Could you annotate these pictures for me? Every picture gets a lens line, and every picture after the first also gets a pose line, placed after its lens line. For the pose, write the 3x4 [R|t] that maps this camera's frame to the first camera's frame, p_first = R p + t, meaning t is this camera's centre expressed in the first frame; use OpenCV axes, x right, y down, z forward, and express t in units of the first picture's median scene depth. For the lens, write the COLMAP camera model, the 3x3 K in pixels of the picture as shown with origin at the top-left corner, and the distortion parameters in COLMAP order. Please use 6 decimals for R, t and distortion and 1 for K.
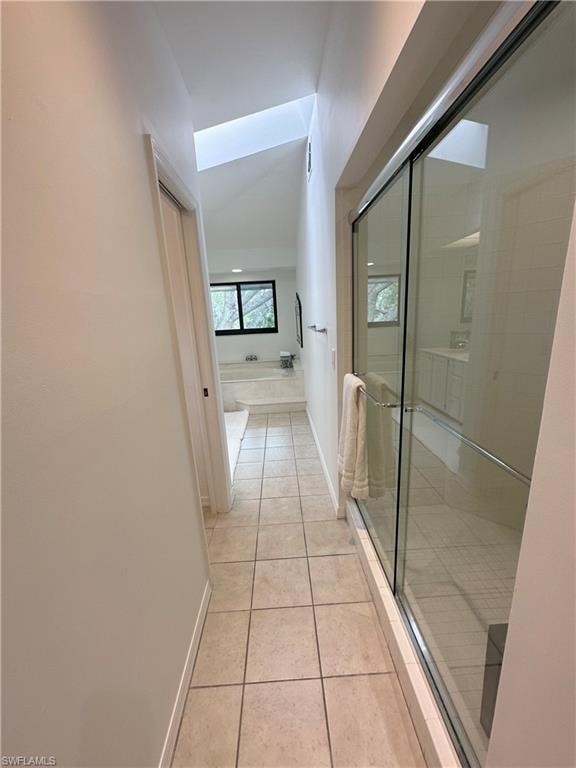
lens RADIAL K [[306.1, 0, 287.2], [0, 306.1, 383.8], [0, 0, 1]] dist [0.001347, 0.000488]
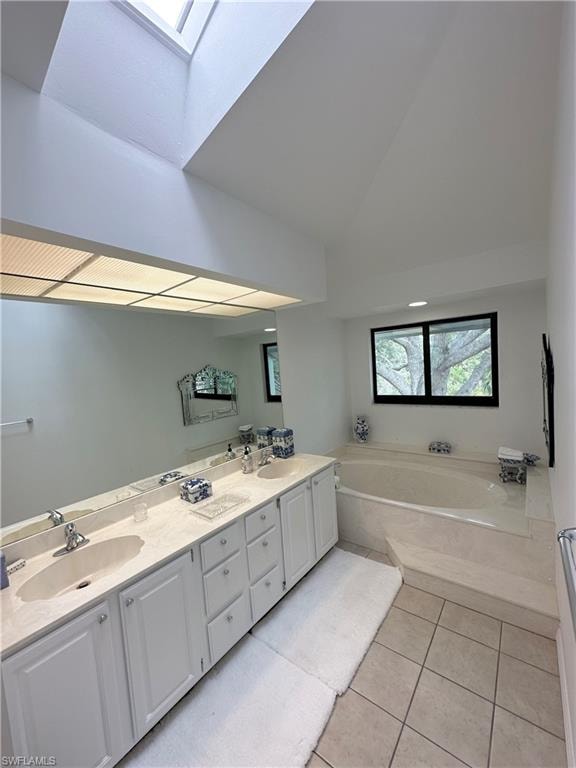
lens RADIAL K [[306.1, 0, 288.9], [0, 306.1, 384.0], [0, 0, 1]] dist [0.001347, 0.000488]
pose [[0.766452, 0.040685, -0.641012, 0.030716], [-0.120312, 0.989421, -0.081058, -0.123898], [0.630933, 0.139249, 0.763239, 0.369935]]
